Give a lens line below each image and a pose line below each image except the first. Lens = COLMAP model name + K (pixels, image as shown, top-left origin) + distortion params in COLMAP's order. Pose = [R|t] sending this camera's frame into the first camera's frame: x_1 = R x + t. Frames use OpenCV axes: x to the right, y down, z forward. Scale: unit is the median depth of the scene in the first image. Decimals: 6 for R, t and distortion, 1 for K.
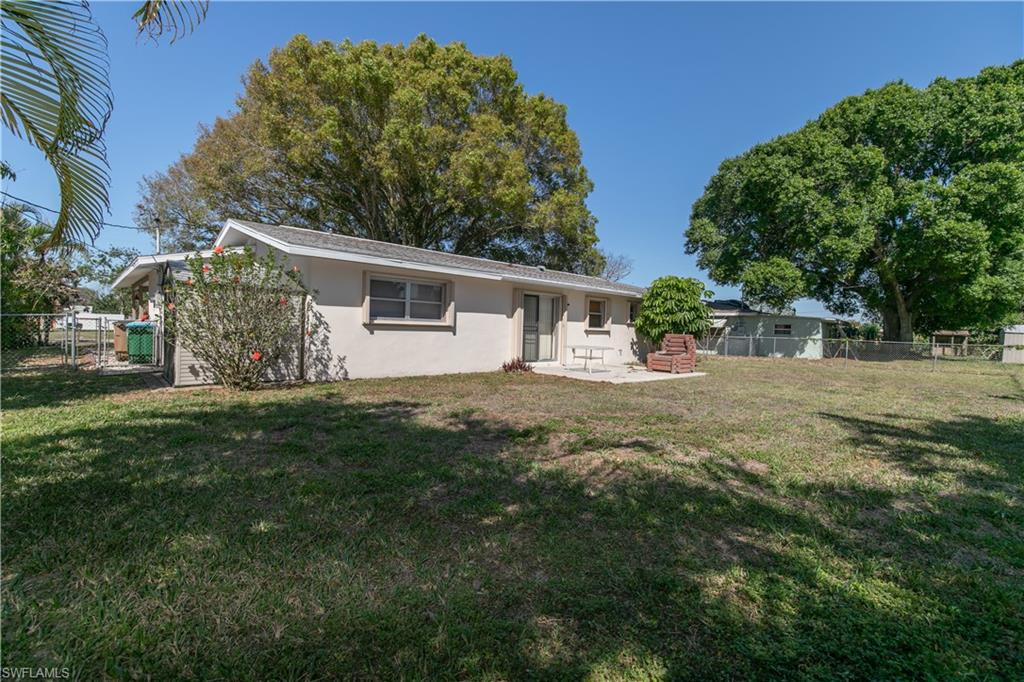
lens RADIAL K [[477.6, 0, 508.7], [0, 477.6, 337.2], [0, 0, 1]] dist [-0.013681, -0.000763]
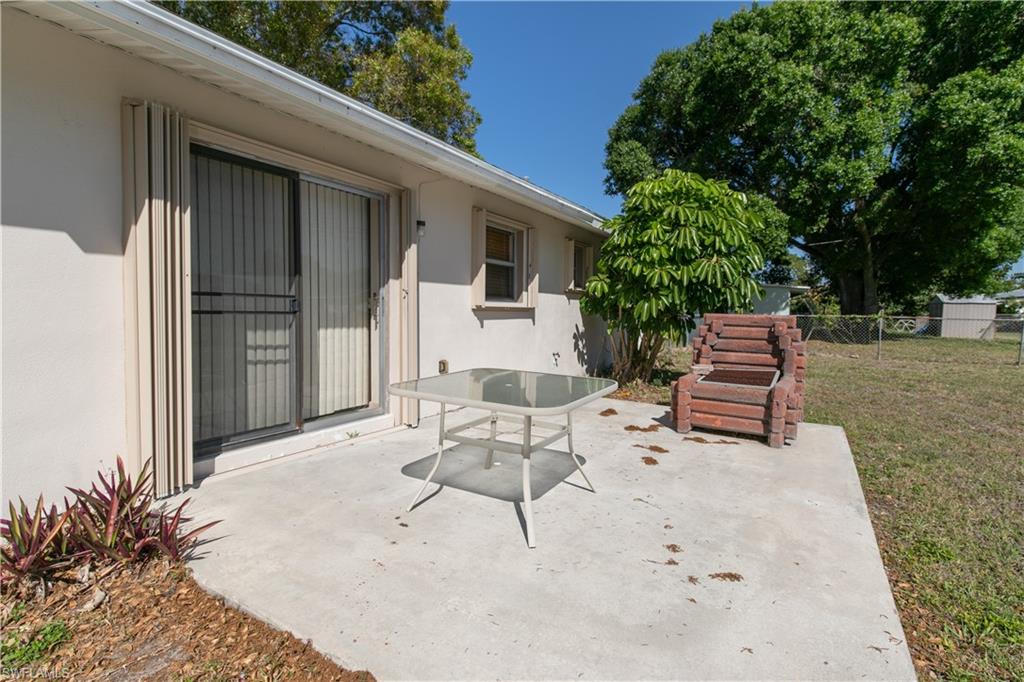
lens RADIAL K [[477.6, 0, 507.4], [0, 477.6, 337.0], [0, 0, 1]] dist [-0.013681, -0.000763]
pose [[0.965570, -0.035029, 0.257775, 0.083085], [0.024504, 0.998734, 0.043932, -0.007402], [-0.258988, -0.036102, 0.965206, 0.589869]]
